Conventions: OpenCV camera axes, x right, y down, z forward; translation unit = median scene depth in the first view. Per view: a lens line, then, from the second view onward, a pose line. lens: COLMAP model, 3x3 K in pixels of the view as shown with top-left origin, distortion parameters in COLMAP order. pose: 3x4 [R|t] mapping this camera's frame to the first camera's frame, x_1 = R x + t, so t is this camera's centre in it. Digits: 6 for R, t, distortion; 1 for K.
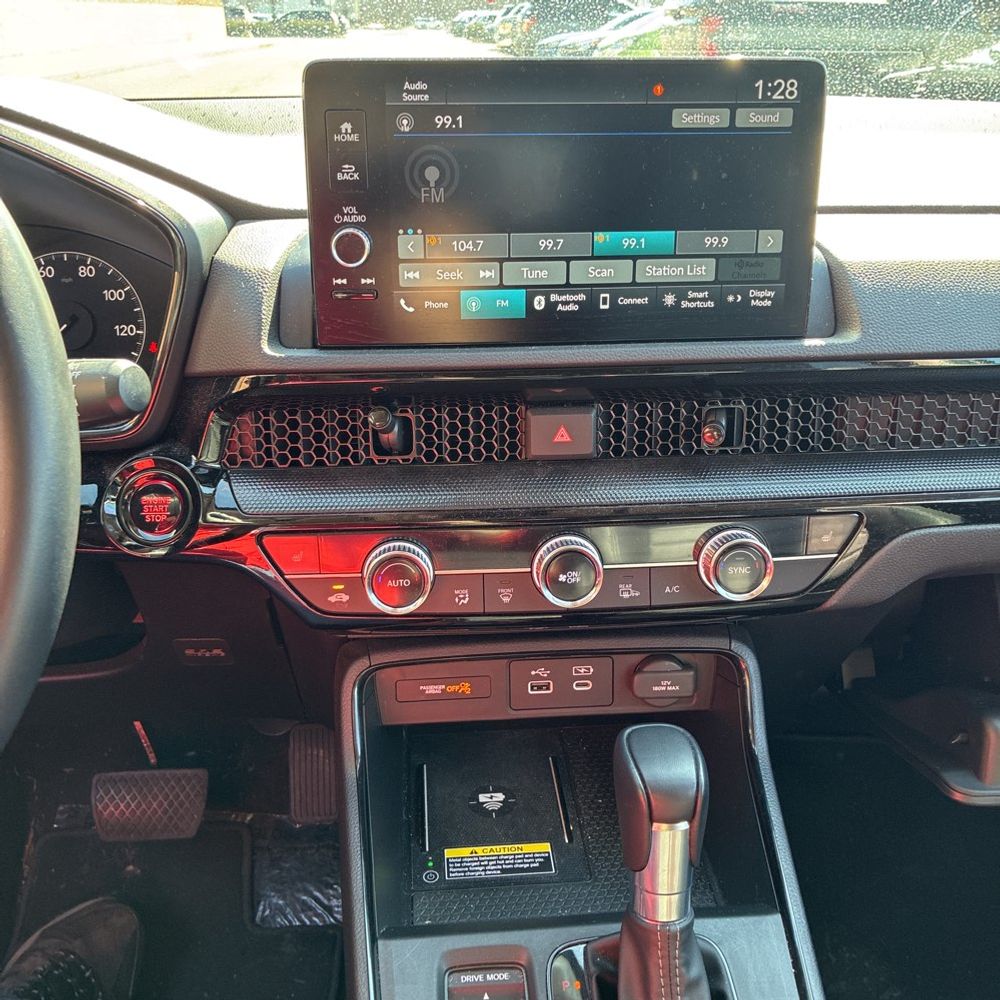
lens RADIAL K [[1034.2, 0, 500.0], [0, 1034.2, 500.0], [0, 0, 1]] dist [0.040783, -0.040143]
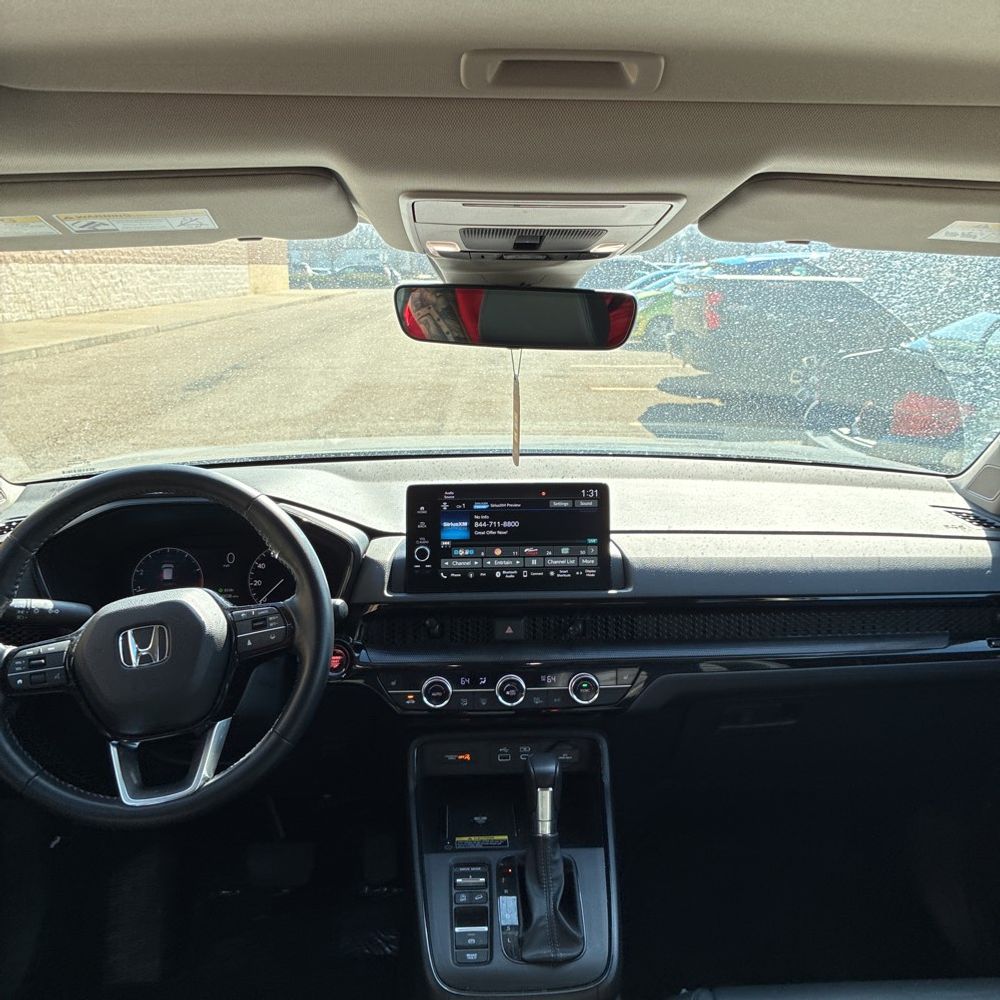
lens RADIAL K [[1003.1, 0, 501.9], [0, 1003.1, 486.5], [0, 0, 1]] dist [0.043323, -0.031795]
pose [[0.999317, 0.004177, -0.036722, 0.127531], [-0.012642, 0.972289, -0.233440, 0.152213], [0.034730, 0.233745, 0.971678, -1.282715]]
